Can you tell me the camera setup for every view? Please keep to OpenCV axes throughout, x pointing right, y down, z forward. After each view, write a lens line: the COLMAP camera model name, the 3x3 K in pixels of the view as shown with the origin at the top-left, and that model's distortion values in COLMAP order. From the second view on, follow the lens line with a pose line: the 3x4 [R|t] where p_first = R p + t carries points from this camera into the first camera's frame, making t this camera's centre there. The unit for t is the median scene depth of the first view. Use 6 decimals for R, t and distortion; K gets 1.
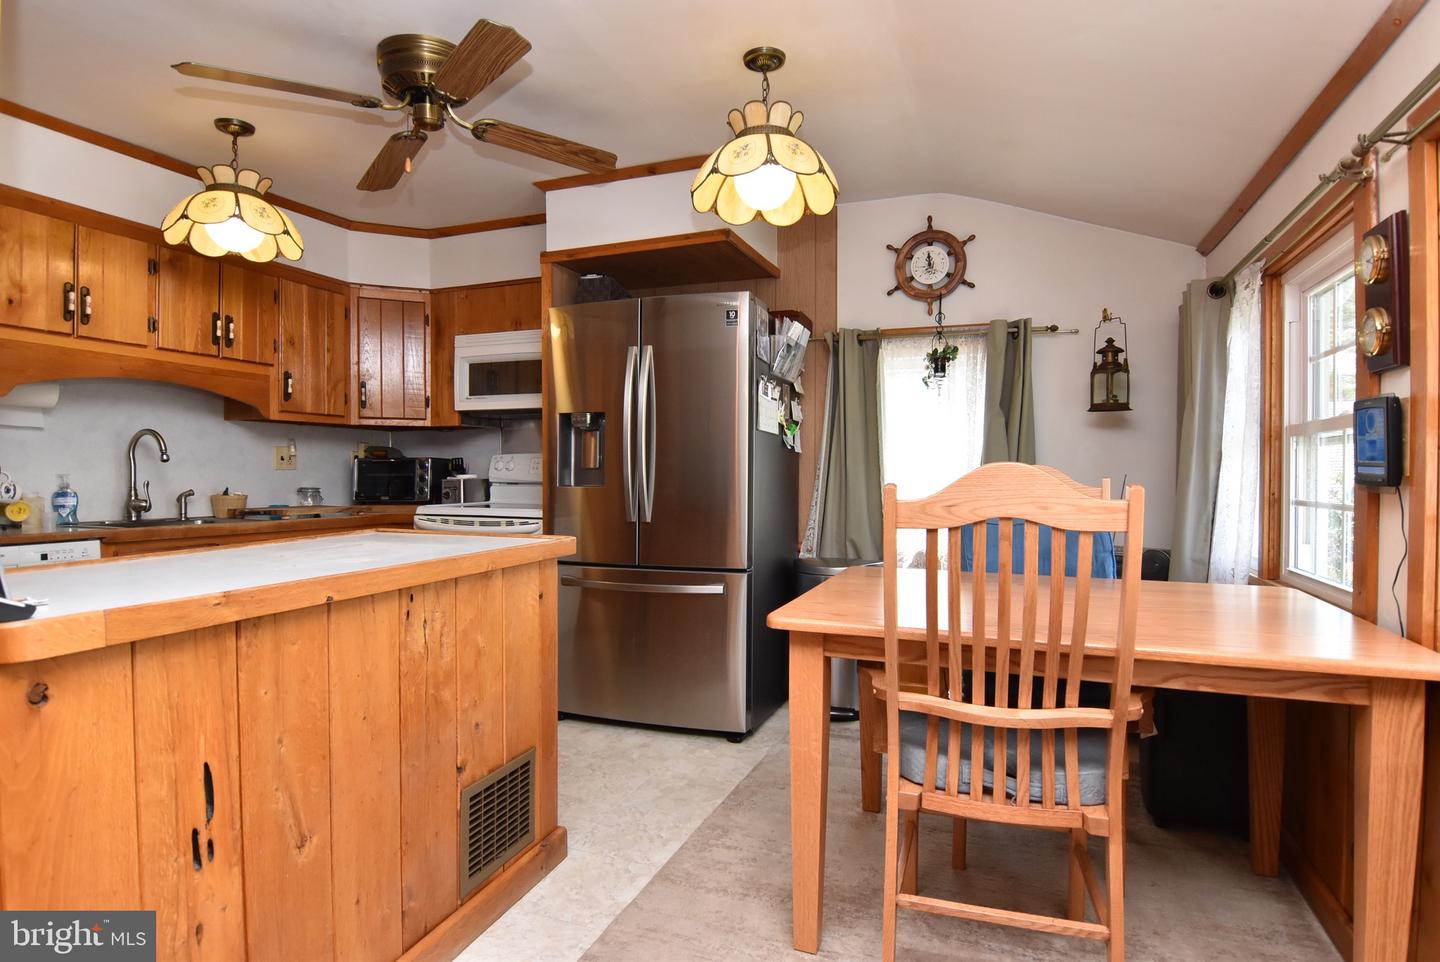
lens RADIAL K [[764.1, 0, 721.9], [0, 764.1, 480.6], [0, 0, 1]] dist [-0.011045, -0.002139]
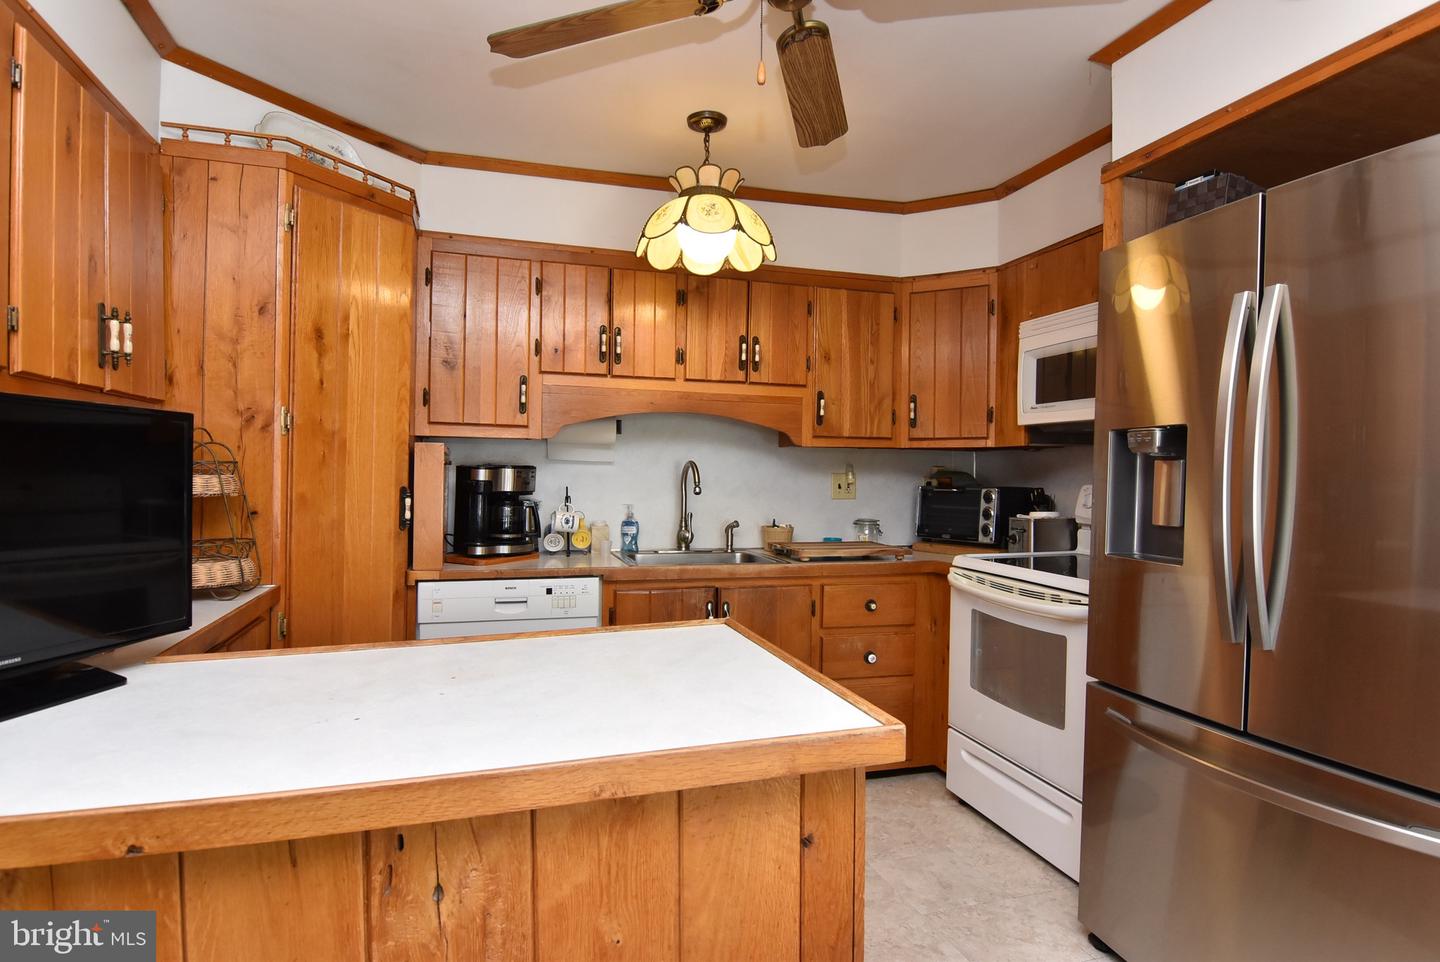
lens RADIAL K [[764.1, 0, 719.5], [0, 764.1, 484.4], [0, 0, 1]] dist [-0.011045, -0.002139]
pose [[0.617025, 0.017307, -0.786754, 0.057647], [-0.017369, 0.999814, 0.008372, -0.043159], [0.786752, 0.008500, 0.617210, 0.382048]]
